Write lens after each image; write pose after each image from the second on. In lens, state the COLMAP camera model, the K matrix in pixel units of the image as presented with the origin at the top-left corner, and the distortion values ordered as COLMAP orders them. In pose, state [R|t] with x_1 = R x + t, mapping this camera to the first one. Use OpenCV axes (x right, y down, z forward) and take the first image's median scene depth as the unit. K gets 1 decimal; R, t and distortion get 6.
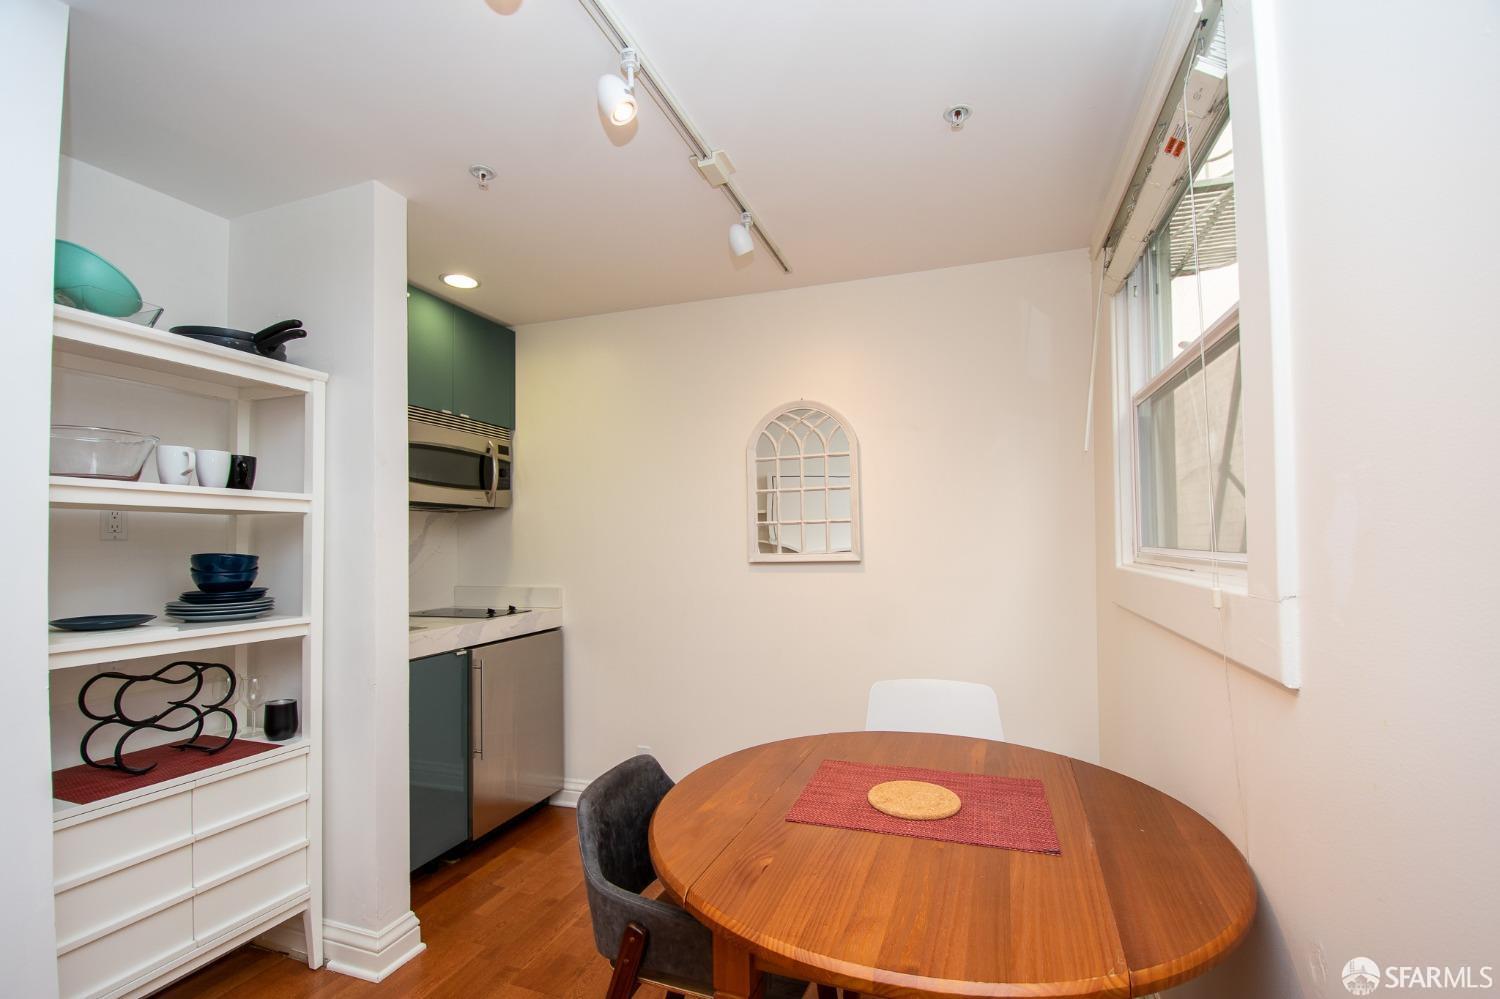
lens RADIAL K [[656.7, 0, 748.3], [0, 656.7, 531.0], [0, 0, 1]] dist [-0.001770, -0.000455]
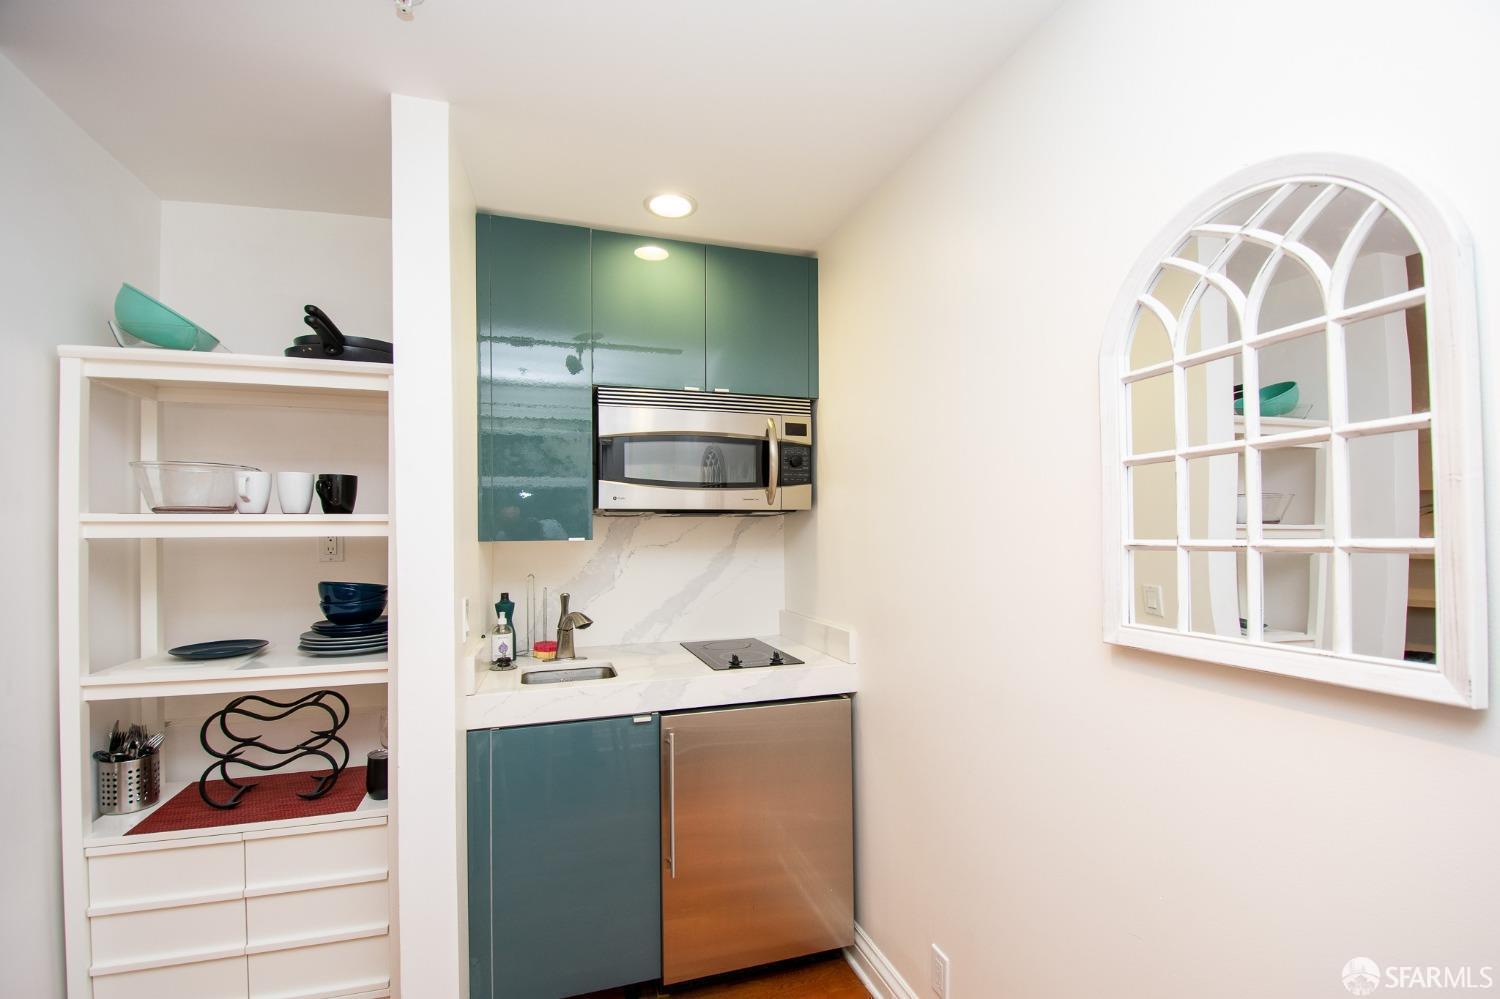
lens RADIAL K [[657.9, 0, 748.9], [0, 657.9, 526.5], [0, 0, 1]] dist [-0.001393, -0.000508]
pose [[0.597210, 0.001817, -0.802083, 0.281887], [0.016663, 0.999754, 0.014672, -0.047701], [0.801912, -0.022128, 0.597032, 0.865714]]
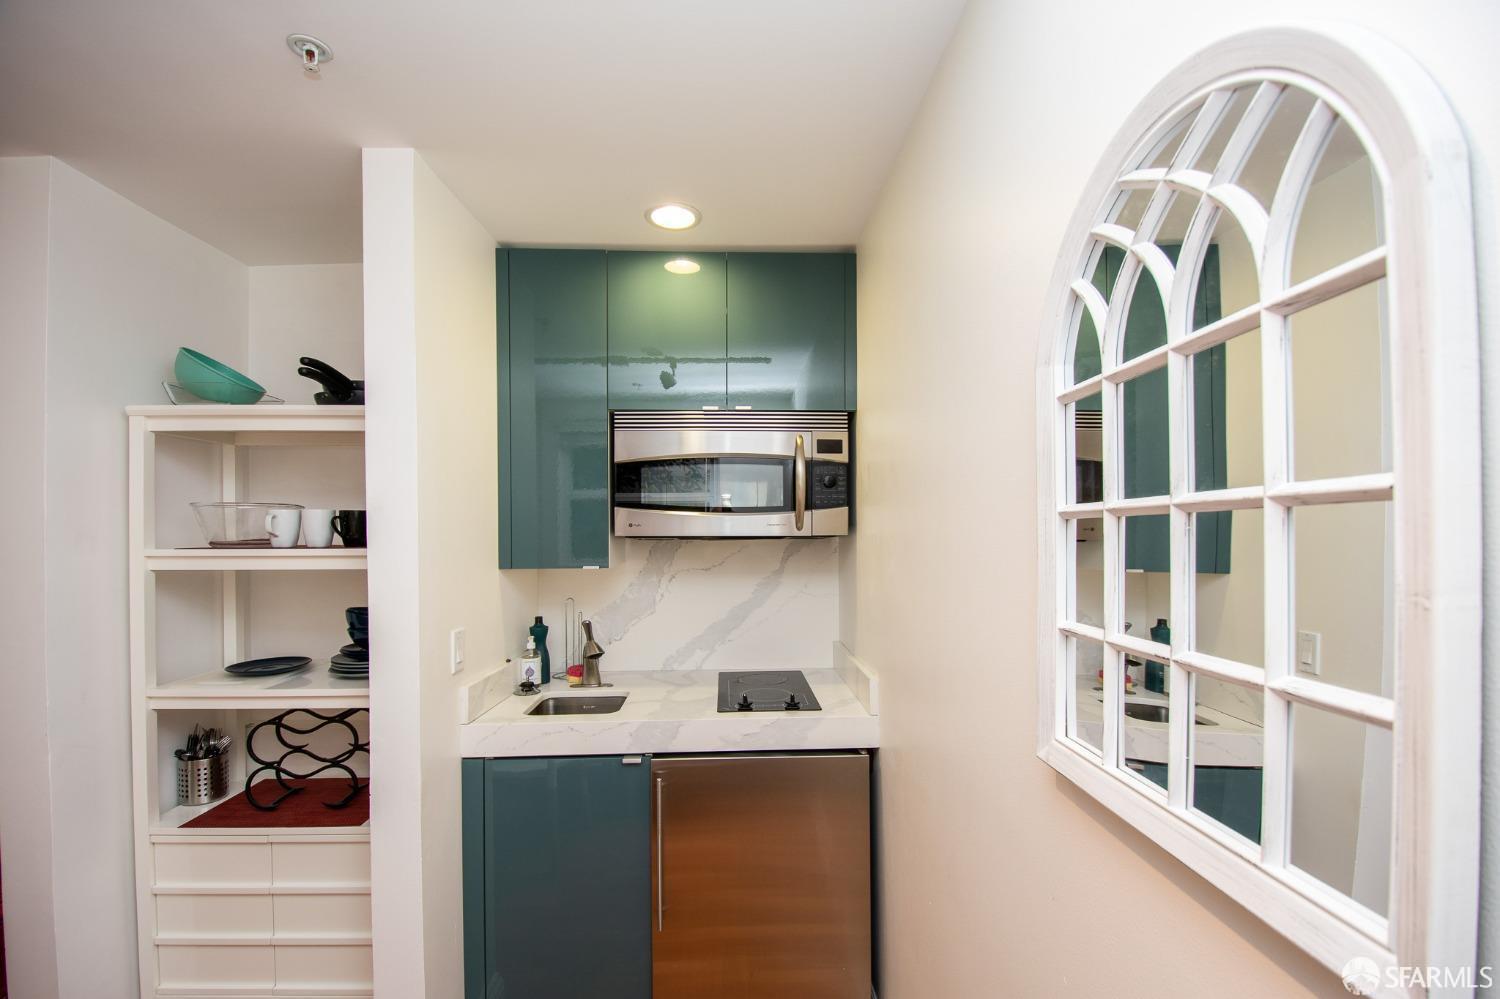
lens RADIAL K [[656.7, 0, 748.3], [0, 656.7, 531.0], [0, 0, 1]] dist [-0.001770, -0.000455]
pose [[0.361975, 0.011014, -0.932123, 0.329589], [0.019422, 0.999624, 0.019354, -0.089312], [0.931986, -0.025109, 0.361625, 1.130306]]
